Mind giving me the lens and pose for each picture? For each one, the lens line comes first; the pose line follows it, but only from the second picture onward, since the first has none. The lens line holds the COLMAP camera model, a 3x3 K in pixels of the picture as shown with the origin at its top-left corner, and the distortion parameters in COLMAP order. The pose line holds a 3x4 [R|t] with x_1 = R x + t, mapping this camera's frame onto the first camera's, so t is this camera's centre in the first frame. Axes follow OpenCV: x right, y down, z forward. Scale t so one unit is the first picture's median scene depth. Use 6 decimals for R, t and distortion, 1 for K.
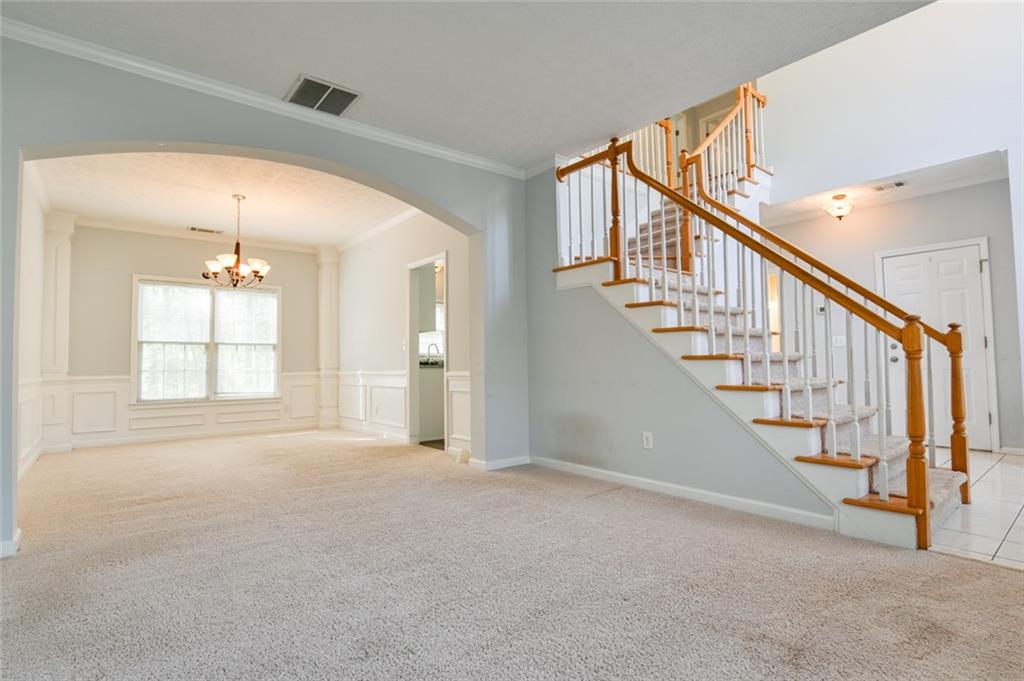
lens RADIAL K [[503.5, 0, 515.1], [0, 503.5, 339.9], [0, 0, 1]] dist [-0.017590, -0.001619]
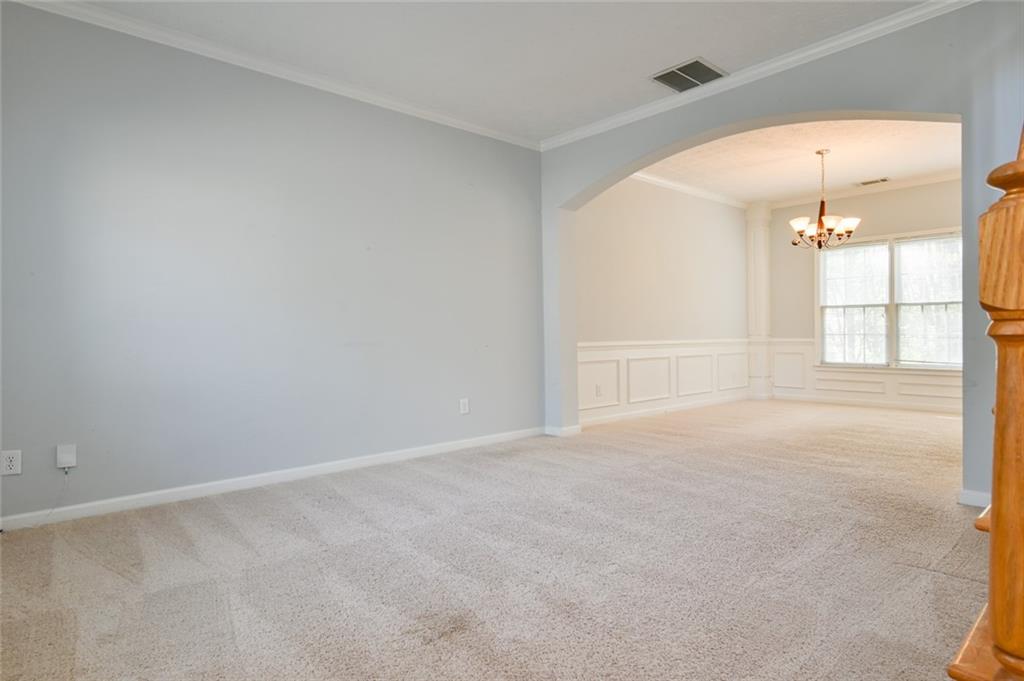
lens RADIAL K [[581.2, 0, 513.0], [0, 581.2, 341.5], [0, 0, 1]] dist [-0.008323, -0.001771]
pose [[0.049245, 0.025152, -0.998470, 0.428439], [0.053781, 0.998166, 0.027797, 0.007940], [0.997338, -0.055067, 0.047802, 0.284109]]
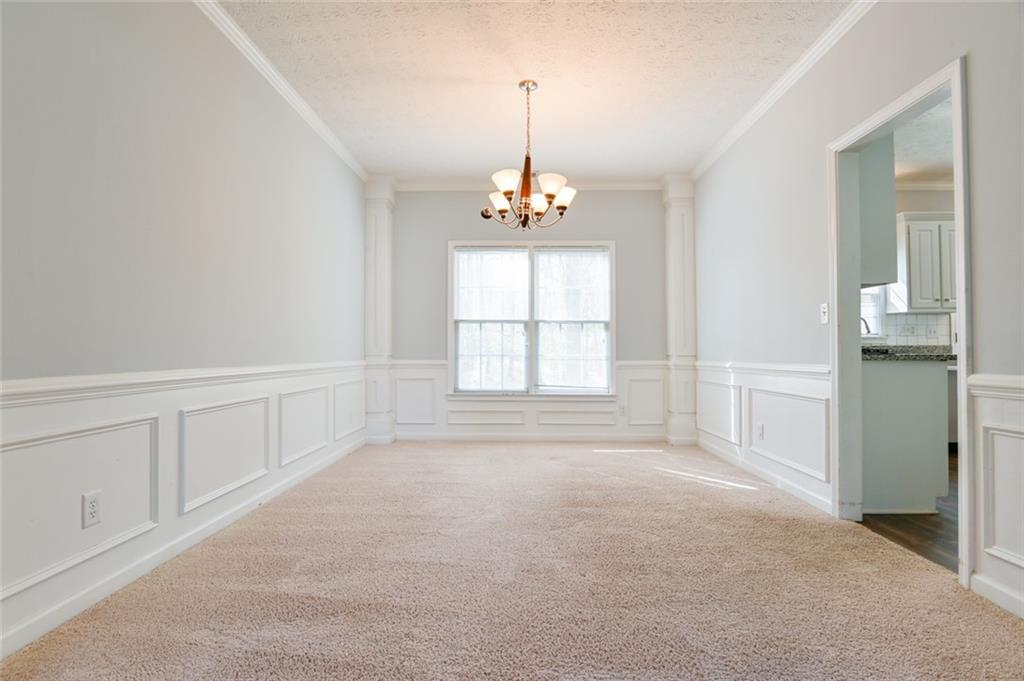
lens RADIAL K [[503.5, 0, 510.8], [0, 503.5, 340.2], [0, 0, 1]] dist [-0.017590, -0.001619]
pose [[0.760768, 0.000816, -0.649023, -0.128259], [0.018467, 0.999567, 0.022904, 0.018791], [0.648761, -0.029410, 0.760424, 0.405452]]
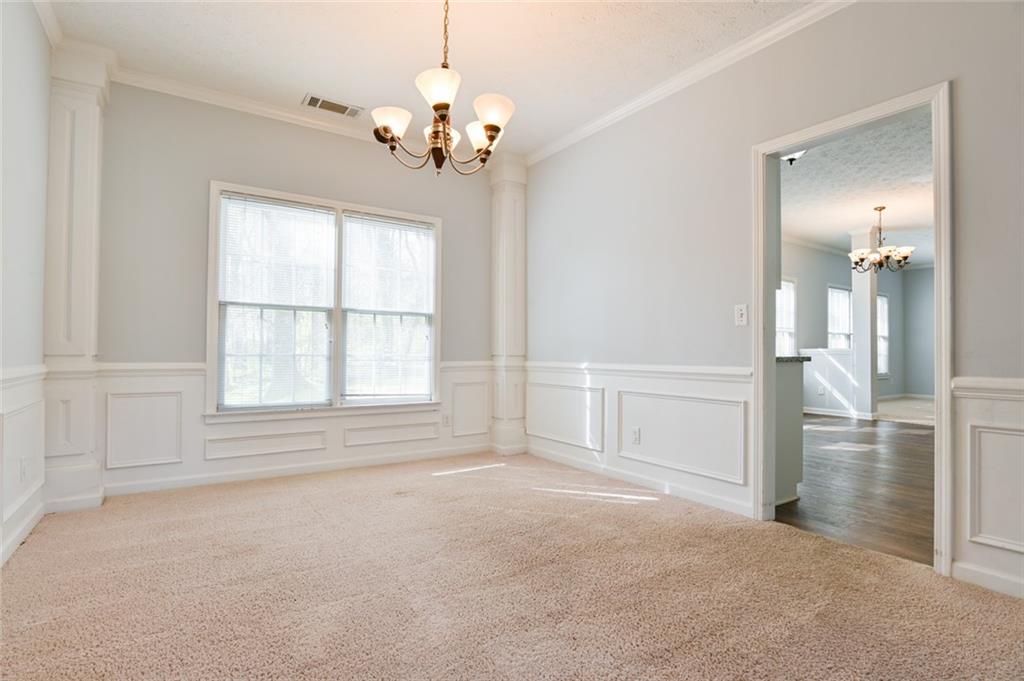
lens RADIAL K [[503.5, 0, 513.3], [0, 503.5, 340.2], [0, 0, 1]] dist [-0.017590, -0.001619]
pose [[0.995195, 0.020724, -0.095693, -0.368470], [-0.018064, 0.999428, 0.028583, 0.023547], [0.096231, -0.026717, 0.995000, 0.466027]]
